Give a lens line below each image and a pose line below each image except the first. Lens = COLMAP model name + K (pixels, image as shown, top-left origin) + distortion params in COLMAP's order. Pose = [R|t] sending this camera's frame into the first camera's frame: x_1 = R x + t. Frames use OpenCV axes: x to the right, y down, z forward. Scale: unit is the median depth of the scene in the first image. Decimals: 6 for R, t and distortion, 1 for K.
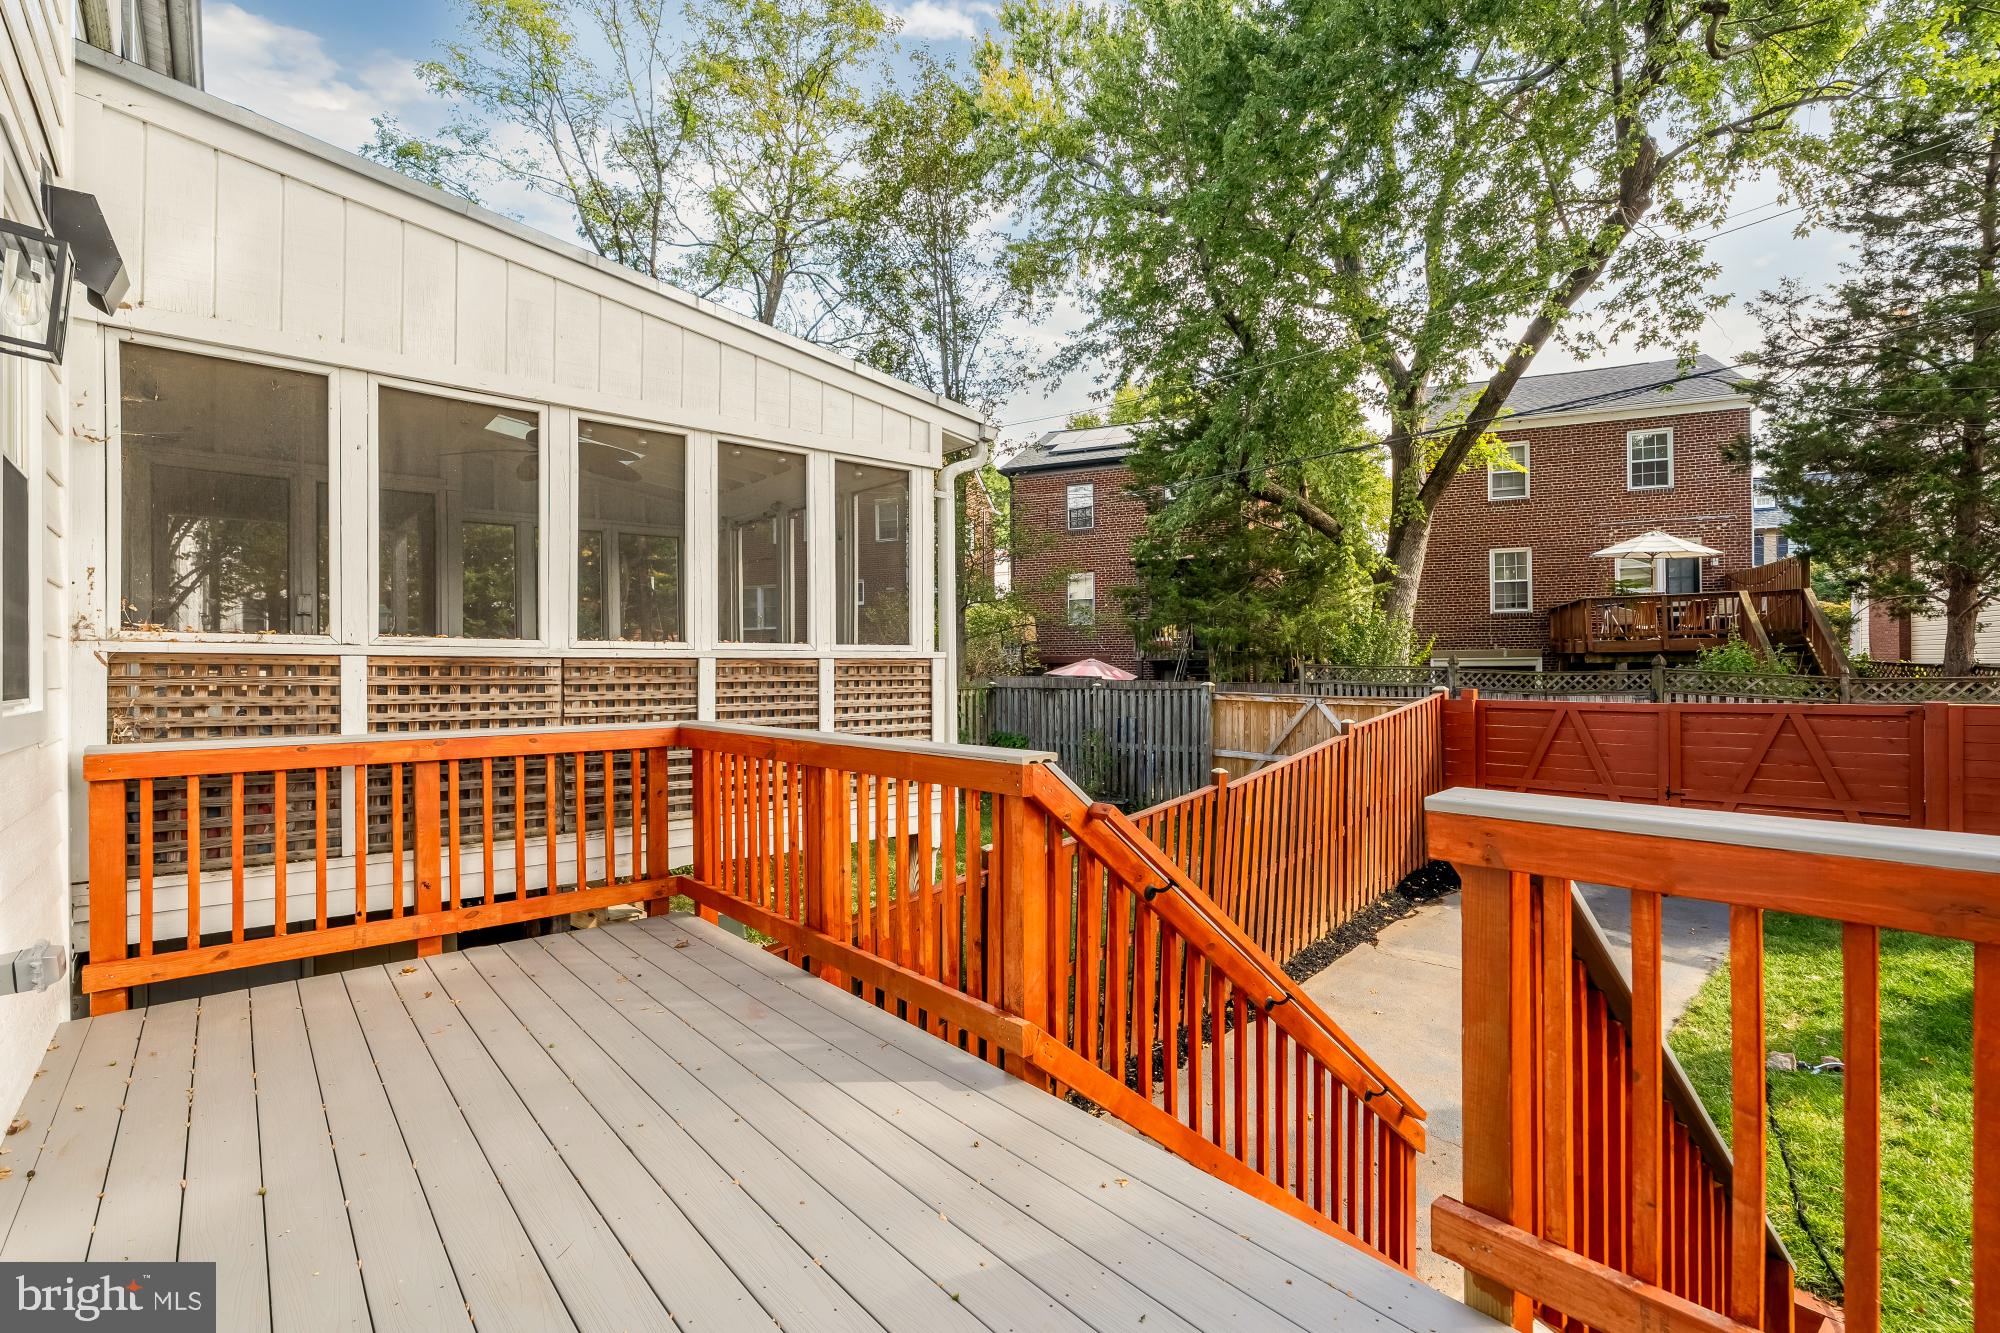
lens RADIAL K [[913.1, 0, 993.8], [0, 913.1, 669.8], [0, 0, 1]] dist [0.000223, -0.000644]
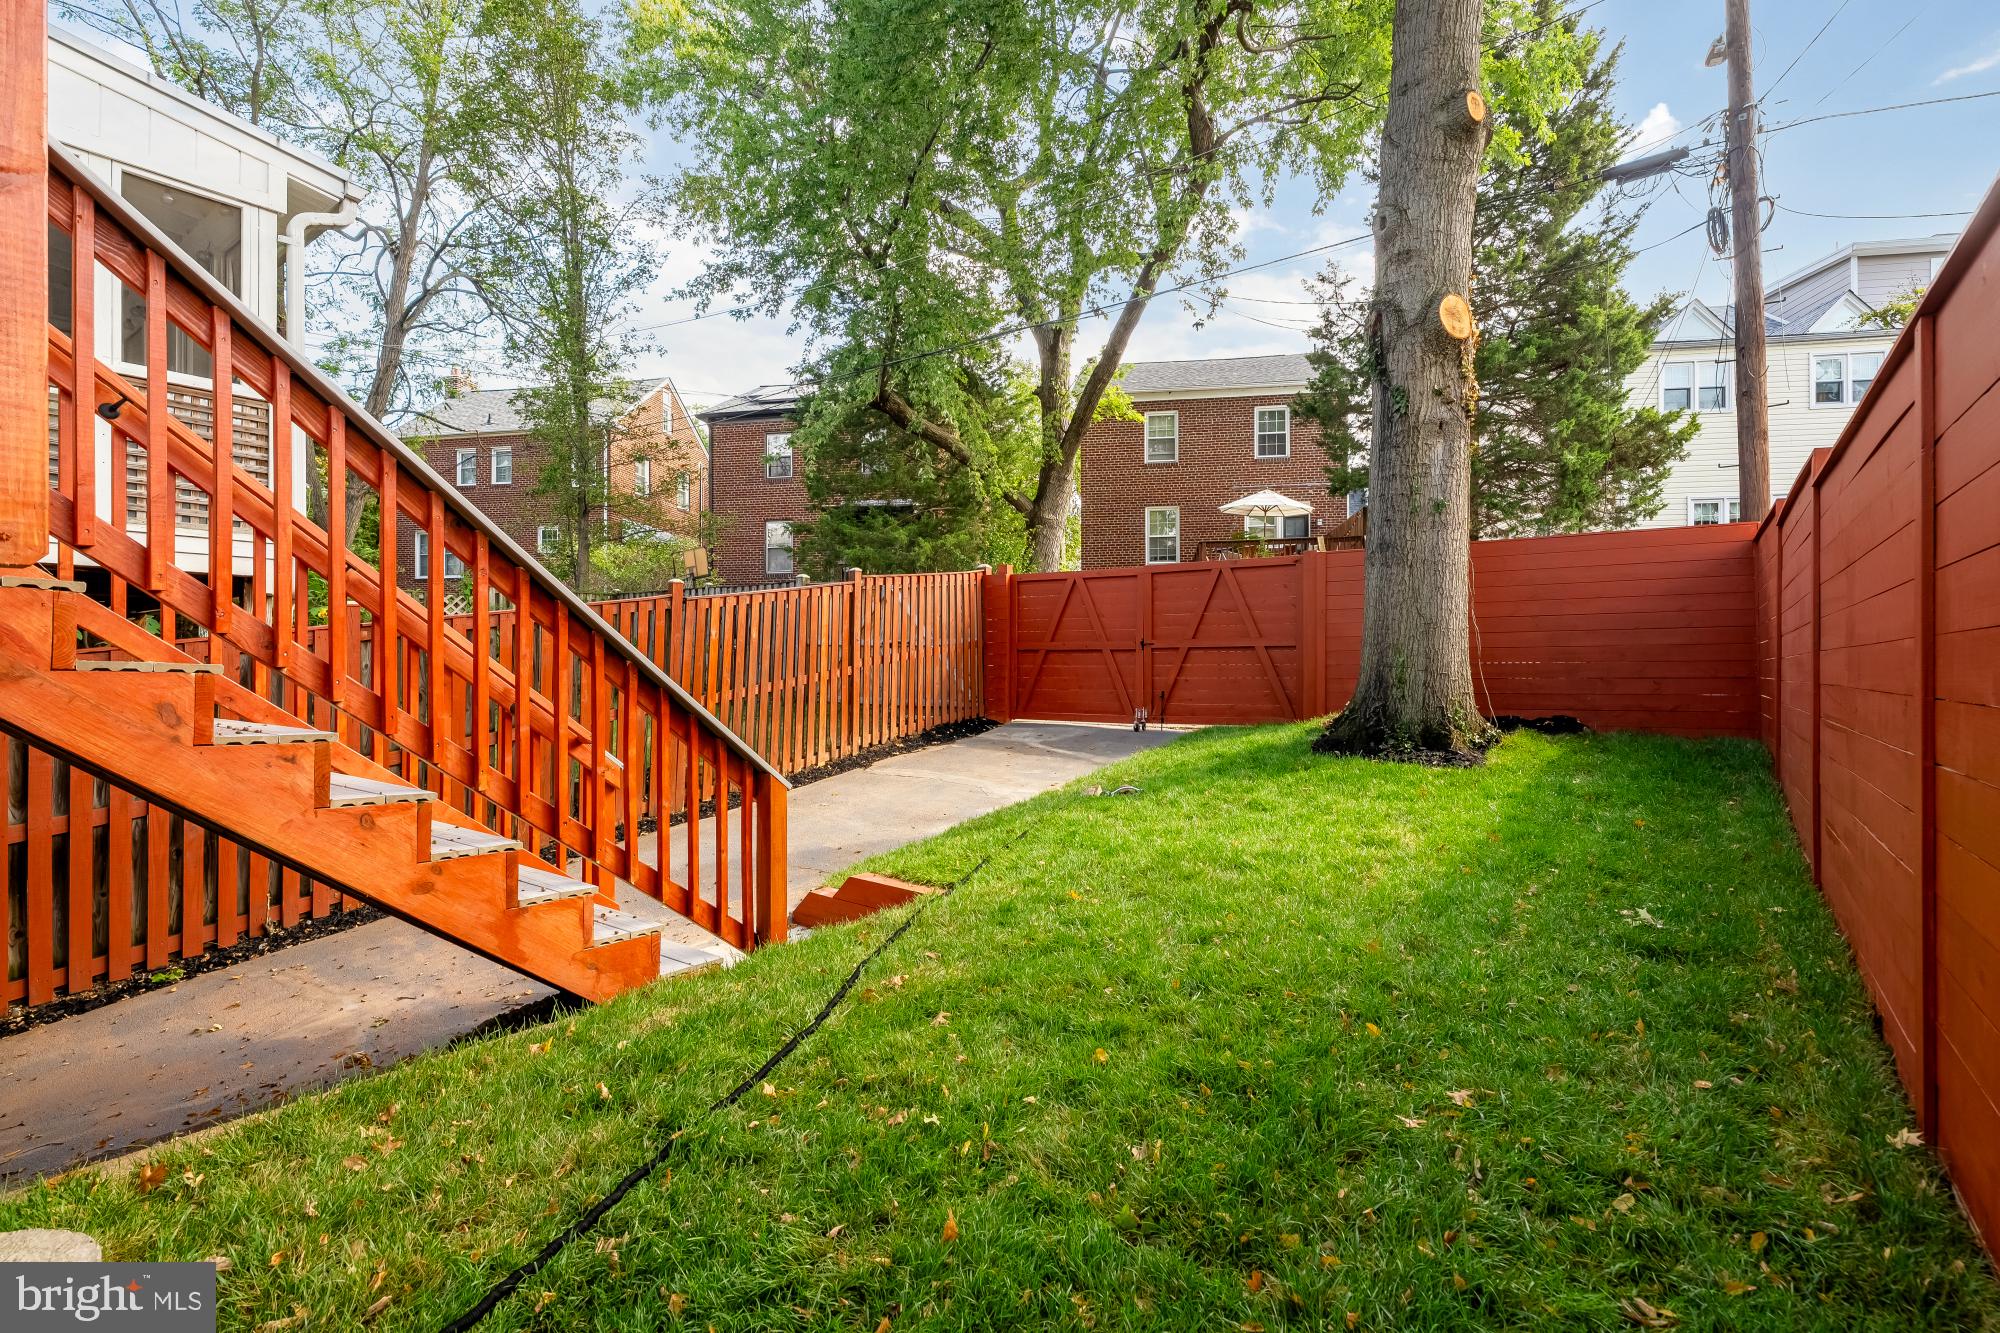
lens RADIAL K [[913.1, 0, 998.3], [0, 913.1, 667.8], [0, 0, 1]] dist [0.000223, -0.000644]
pose [[0.974836, 0.006358, 0.222834, 0.150276], [-0.004657, 0.999956, -0.008156, 0.086883], [-0.222876, 0.006913, 0.974822, -0.041652]]
